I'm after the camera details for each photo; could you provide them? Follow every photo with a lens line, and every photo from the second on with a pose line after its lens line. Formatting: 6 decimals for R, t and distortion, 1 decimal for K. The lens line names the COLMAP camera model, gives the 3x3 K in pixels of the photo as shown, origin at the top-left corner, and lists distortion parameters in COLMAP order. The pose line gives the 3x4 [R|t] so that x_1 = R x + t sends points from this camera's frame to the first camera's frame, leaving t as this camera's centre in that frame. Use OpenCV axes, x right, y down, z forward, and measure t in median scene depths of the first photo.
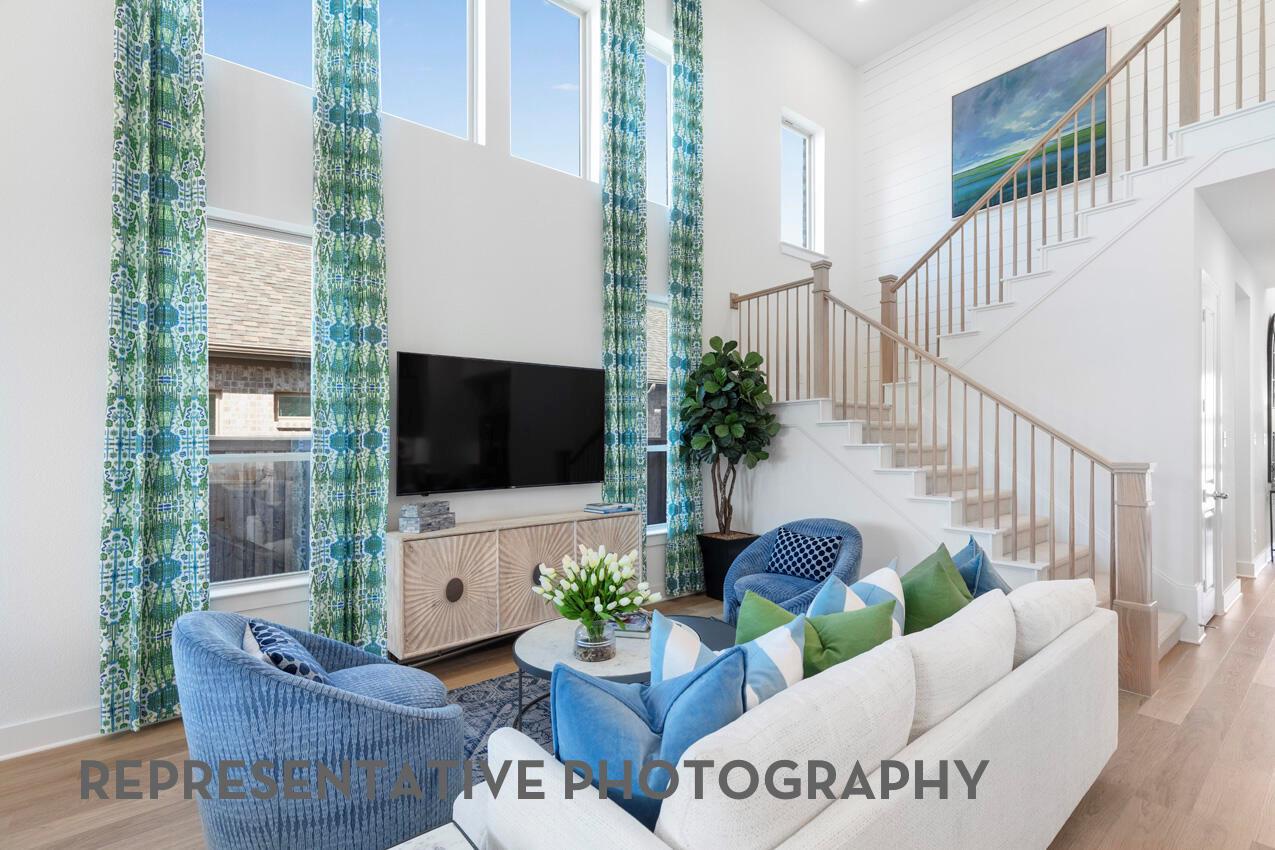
lens RADIAL K [[573.9, 0, 642.2], [0, 573.9, 441.2], [0, 0, 1]] dist [0.009942, -0.000319]
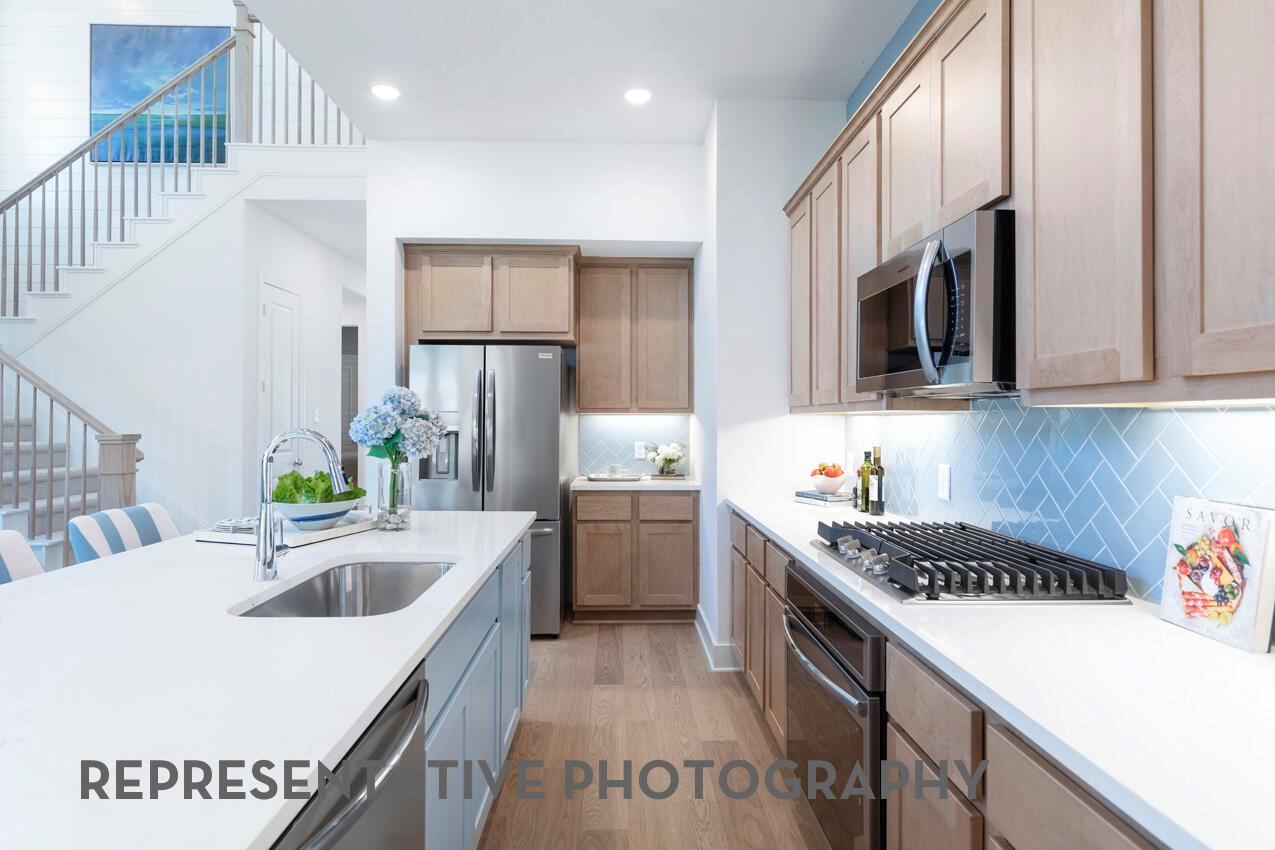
lens RADIAL K [[681.3, 0, 635.0], [0, 681.3, 418.6], [0, 0, 1]] dist [0.000103, 0.000184]
pose [[0.596041, 0.007712, 0.802917, 0.257514], [-0.005240, 0.999970, -0.005716, 0.008803], [-0.802937, -0.000800, 0.596064, -0.366665]]
